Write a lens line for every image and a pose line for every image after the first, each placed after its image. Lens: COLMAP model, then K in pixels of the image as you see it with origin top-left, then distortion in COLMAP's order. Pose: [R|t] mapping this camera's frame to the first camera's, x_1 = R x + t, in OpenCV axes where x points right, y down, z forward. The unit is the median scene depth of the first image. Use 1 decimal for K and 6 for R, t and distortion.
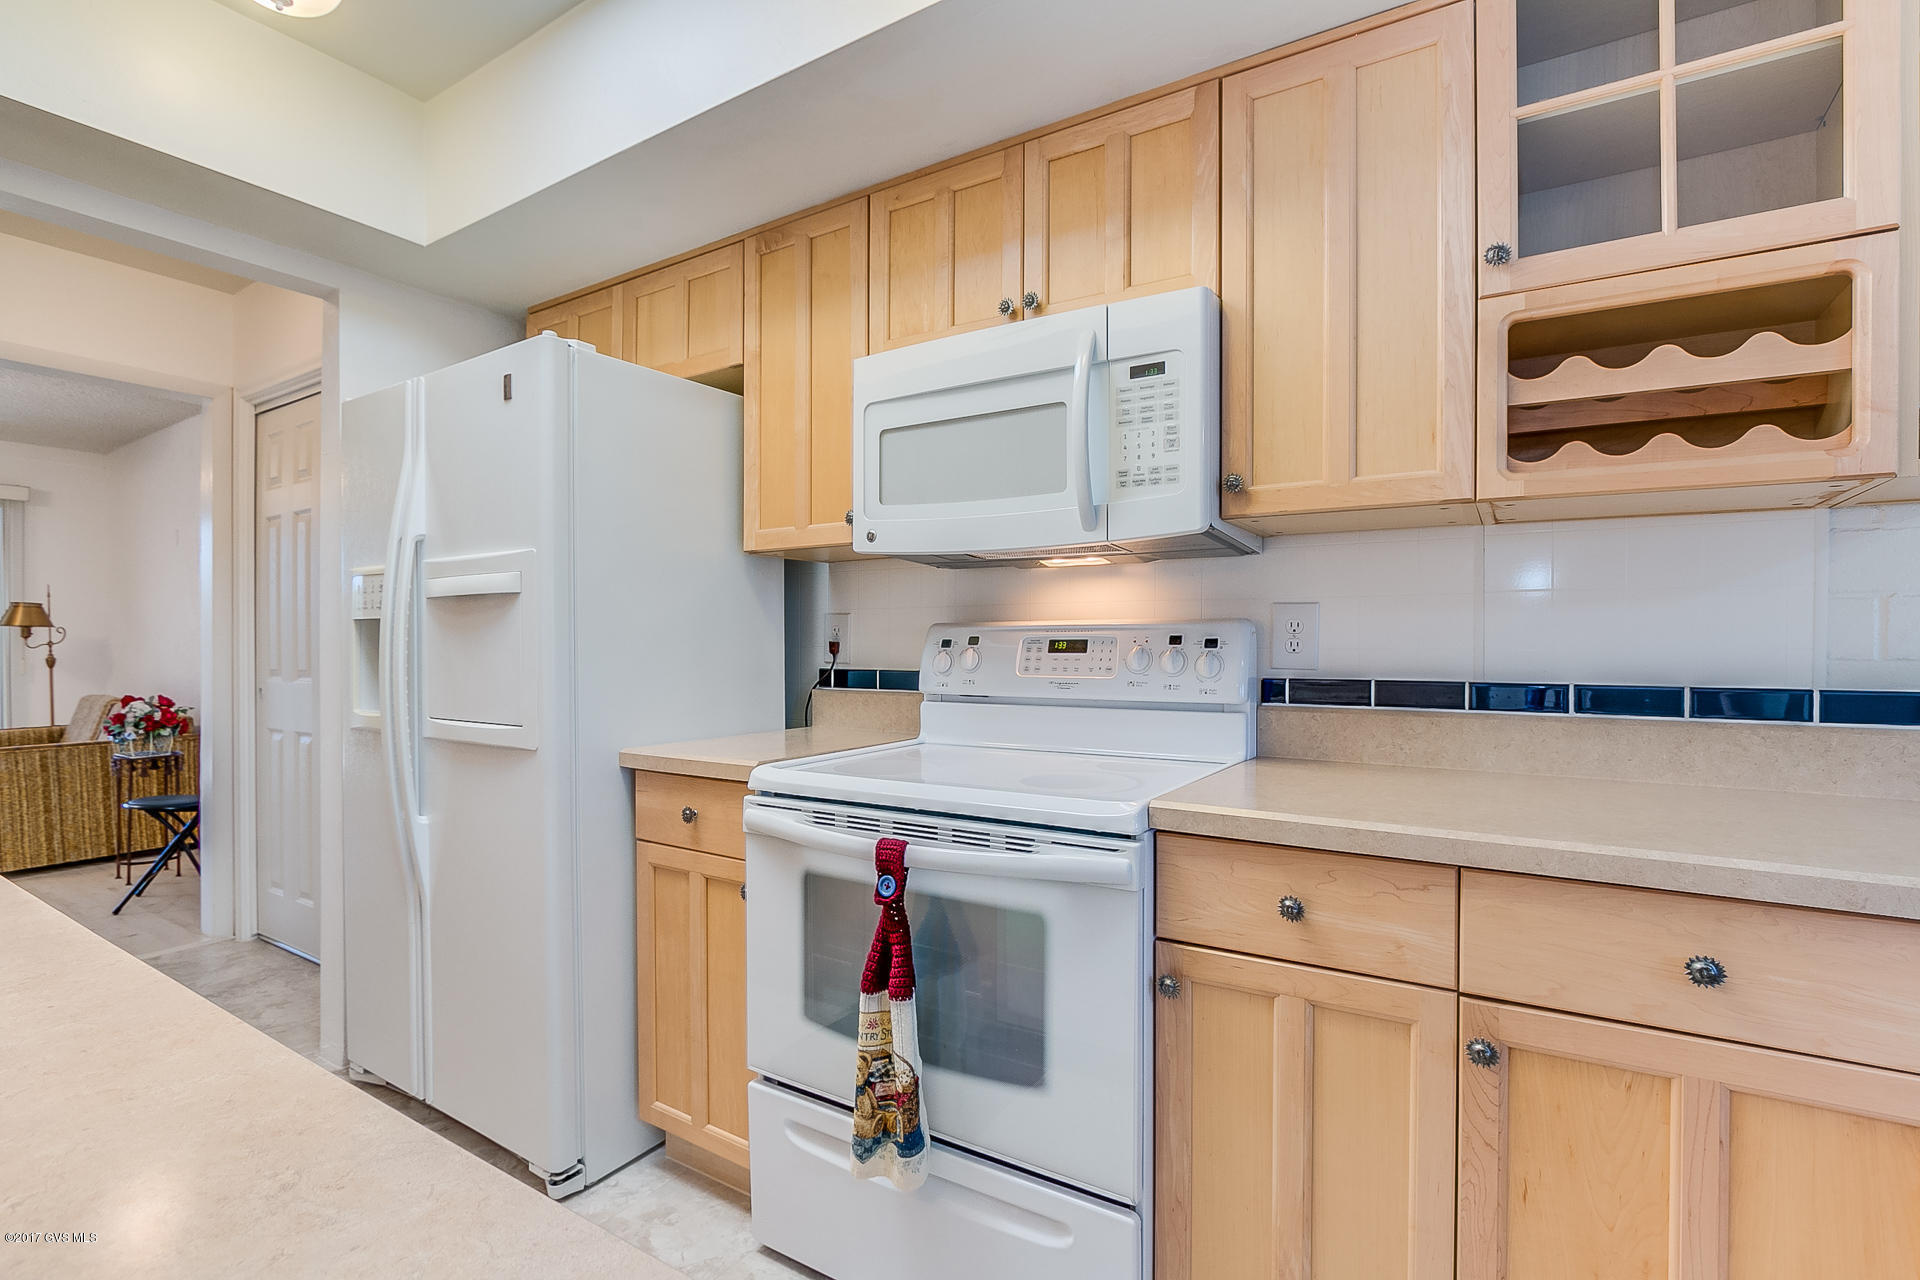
lens RADIAL K [[887.8, 0, 933.0], [0, 887.8, 651.8], [0, 0, 1]] dist [-0.030997, 0.005816]
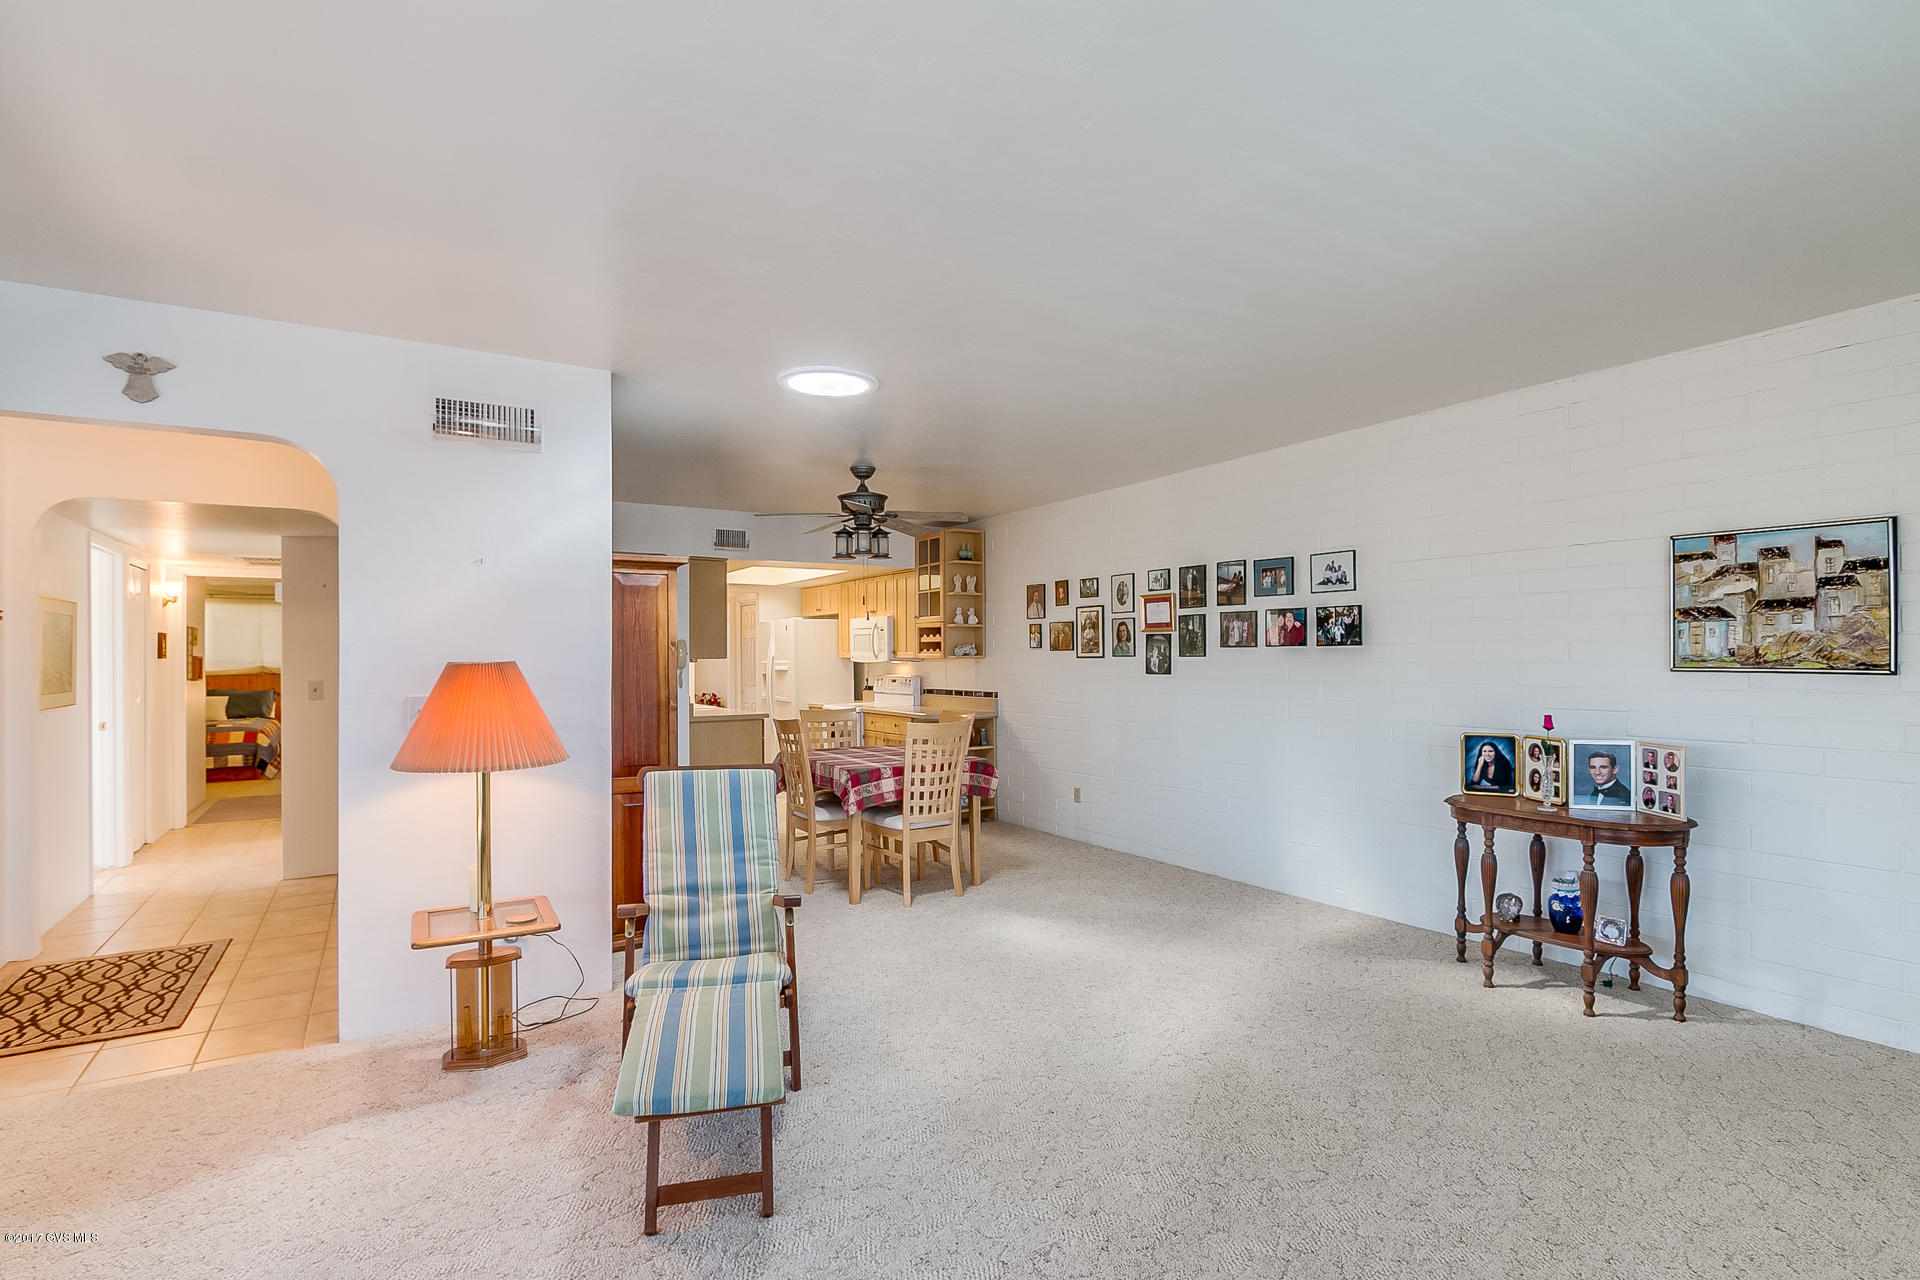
lens RADIAL K [[887.8, 0, 933.0], [0, 887.8, 651.8], [0, 0, 1]] dist [-0.030997, 0.005816]
pose [[0.902945, -0.012797, -0.429567, 2.484164], [0.007656, 0.999877, -0.013694, -0.100466], [0.429689, 0.009076, 0.902931, -3.247400]]
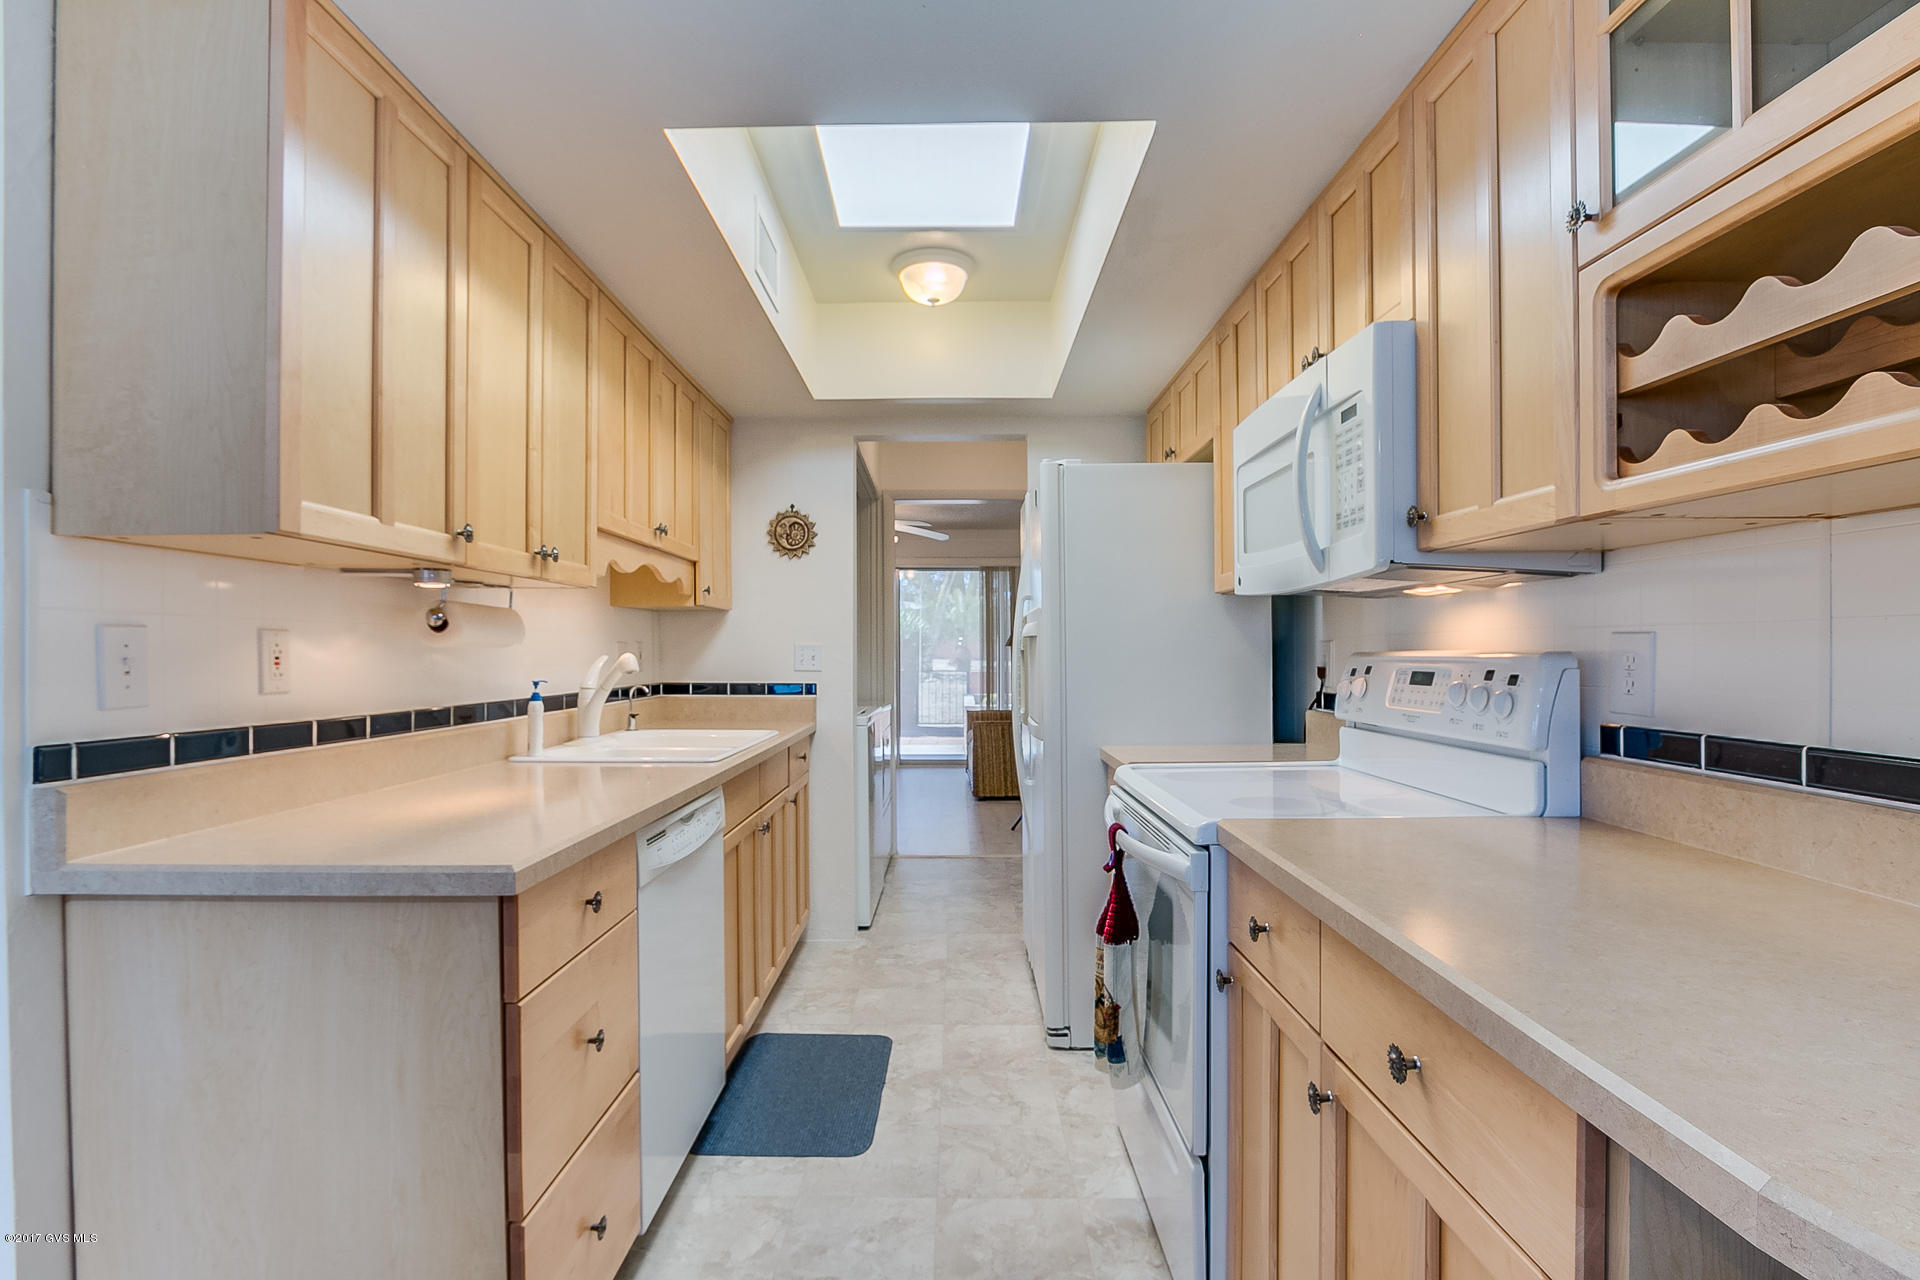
lens RADIAL K [[887.8, 0, 933.0], [0, 887.8, 651.8], [0, 0, 1]] dist [-0.030997, 0.005816]
pose [[0.523836, -0.004293, -0.851808, 0.765085], [0.000414, 0.999988, -0.004785, -0.034237], [0.851819, 0.002154, 0.523832, 0.049454]]
